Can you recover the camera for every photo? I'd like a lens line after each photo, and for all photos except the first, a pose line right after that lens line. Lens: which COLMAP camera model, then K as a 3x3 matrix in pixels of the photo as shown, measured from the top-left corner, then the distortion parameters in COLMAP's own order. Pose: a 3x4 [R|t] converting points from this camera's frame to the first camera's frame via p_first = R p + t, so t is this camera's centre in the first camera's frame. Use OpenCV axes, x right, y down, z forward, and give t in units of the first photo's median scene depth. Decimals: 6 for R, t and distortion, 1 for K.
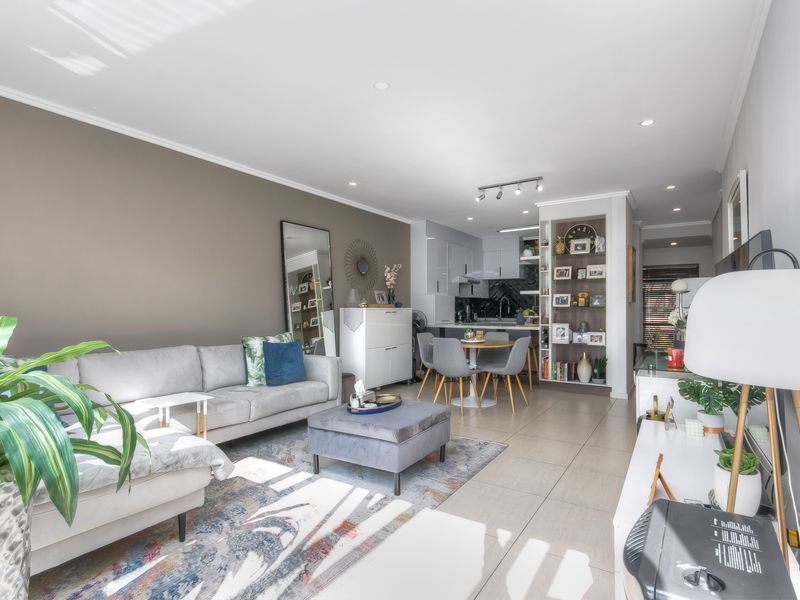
lens RADIAL K [[437.9, 0, 411.4], [0, 437.9, 317.9], [0, 0, 1]] dist [0.000458, 0.000168]
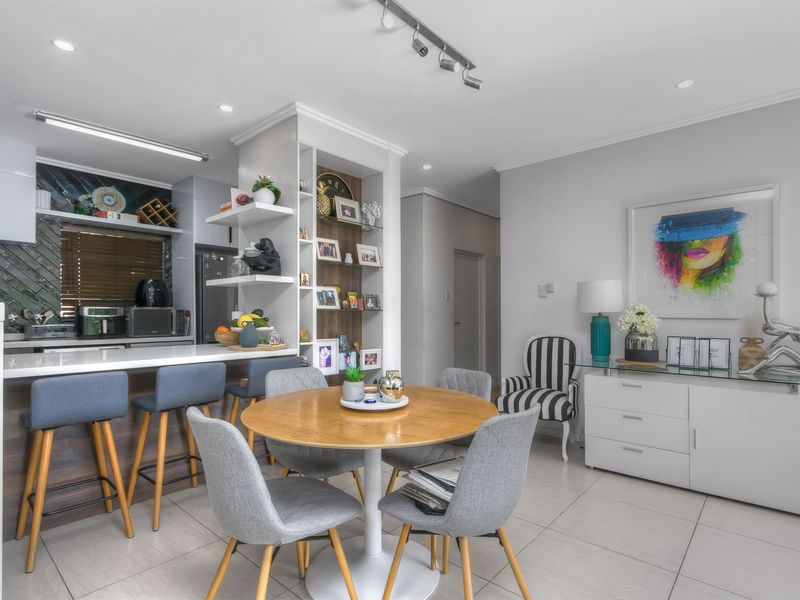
lens RADIAL K [[420.2, 0, 399.2], [0, 420.2, 313.1], [0, 0, 1]] dist [-0.002478, -0.000679]
pose [[0.178107, 0.001858, 0.984009, -0.177263], [0.019010, 0.999805, -0.005329, -0.016096], [-0.983828, 0.019655, 0.178037, 0.832961]]
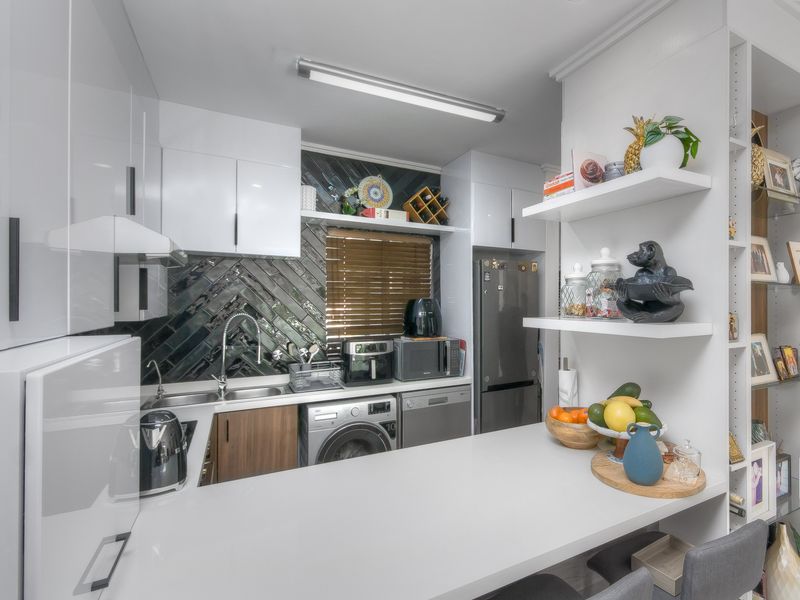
lens RADIAL K [[361.1, 0, 398.6], [0, 361.1, 339.0], [0, 0, 1]] dist [-0.011105, -0.000174]
pose [[0.609019, -0.088332, 0.788222, 0.014279], [-0.016886, 0.992110, 0.124228, -0.075296], [-0.792976, -0.088967, 0.602722, 1.057041]]
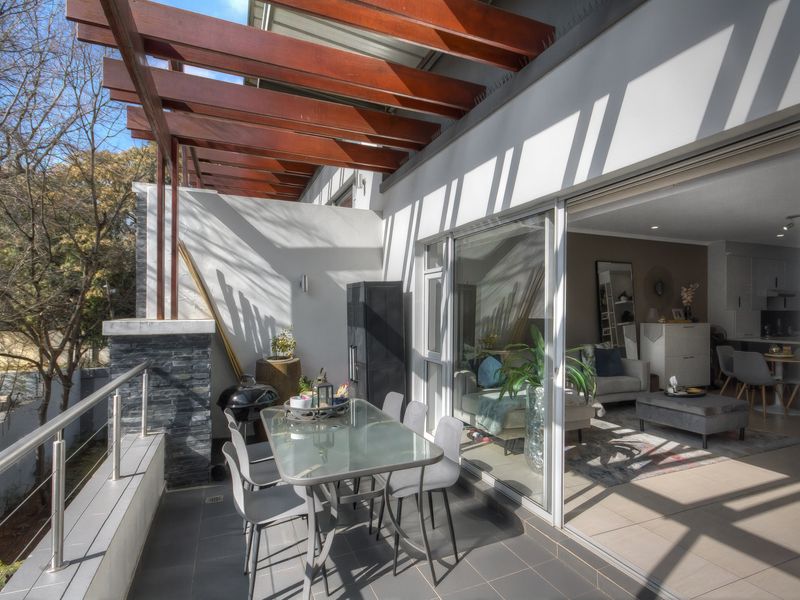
lens RADIAL K [[420.2, 0, 399.2], [0, 420.2, 313.1], [0, 0, 1]] dist [-0.002478, -0.000679]
pose [[0.811224, 0.003198, -0.584726, -0.019545], [-0.015247, 0.999761, -0.015685, -0.022677], [0.584536, 0.021639, 0.811079, -0.415189]]
